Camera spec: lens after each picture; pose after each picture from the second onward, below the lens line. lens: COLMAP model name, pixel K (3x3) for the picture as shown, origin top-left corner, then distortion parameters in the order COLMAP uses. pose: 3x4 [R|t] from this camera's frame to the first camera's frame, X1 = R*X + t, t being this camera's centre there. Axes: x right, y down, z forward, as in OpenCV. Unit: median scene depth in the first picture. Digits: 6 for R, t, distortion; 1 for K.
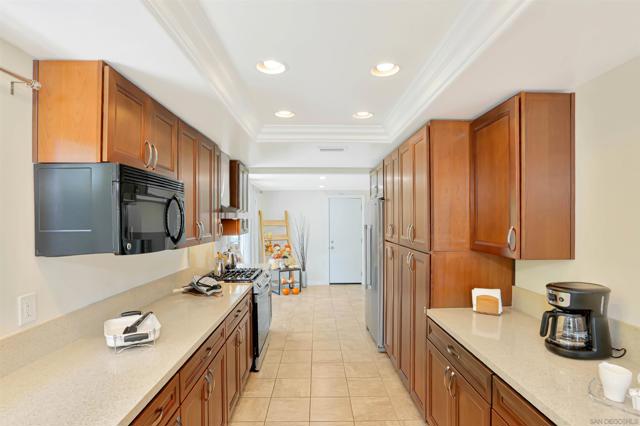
lens RADIAL K [[318.9, 0, 318.9], [0, 318.9, 218.6], [0, 0, 1]] dist [-0.035482, 0.001755]
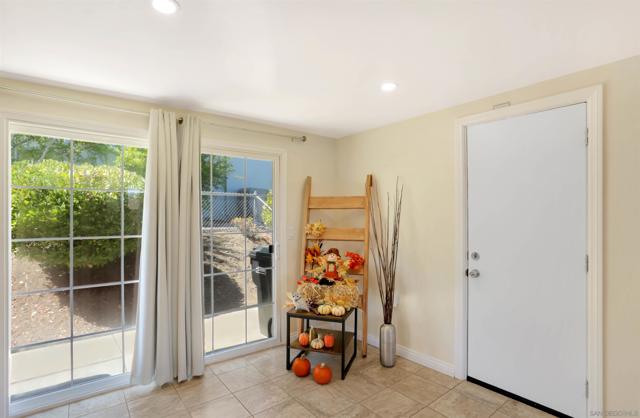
lens RADIAL K [[314.9, 0, 318.6], [0, 314.9, 213.6], [0, 0, 1]] dist [-0.065745, 0.000148]
pose [[0.612047, -0.000478, -0.790821, 0.460499], [0.003096, 0.999994, 0.001792, 0.066092], [0.790815, -0.003545, 0.612045, 1.606320]]
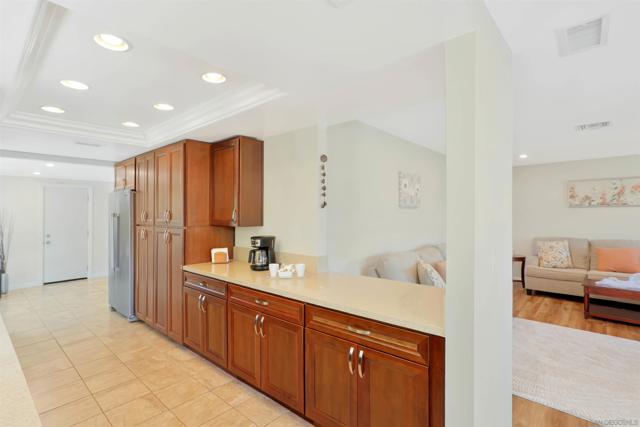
lens RADIAL K [[315.0, 0, 313.1], [0, 315.0, 213.9], [0, 0, 1]] dist [-0.003467, 0.017236]
pose [[0.684273, 0.002165, 0.729223, -0.228693], [0.000369, 0.999994, -0.003316, 0.033549], [-0.729226, 0.002538, 0.684268, -0.327329]]
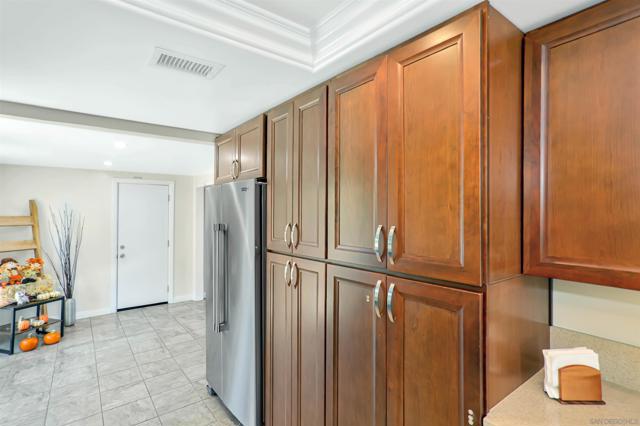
lens RADIAL K [[309.4, 0, 306.2], [0, 309.4, 207.5], [0, 0, 1]] dist [0.004964, 0.001451]
pose [[0.805863, 0.012884, 0.591962, -0.081678], [-0.002073, 0.999818, -0.018940, -0.000965], [-0.592099, 0.014036, 0.805743, 0.561849]]
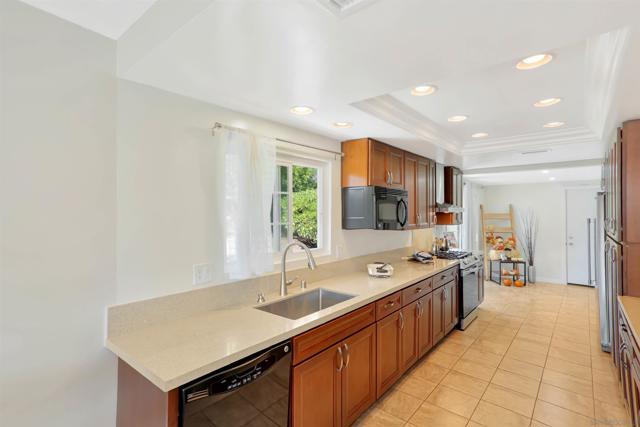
lens RADIAL K [[315.0, 0, 313.1], [0, 315.0, 213.9], [0, 0, 1]] dist [-0.003467, 0.017236]
pose [[0.752871, 0.006391, -0.658137, 0.194600], [-0.001450, 0.999967, 0.008052, -0.002657], [0.658167, -0.005108, 0.752855, -0.384747]]
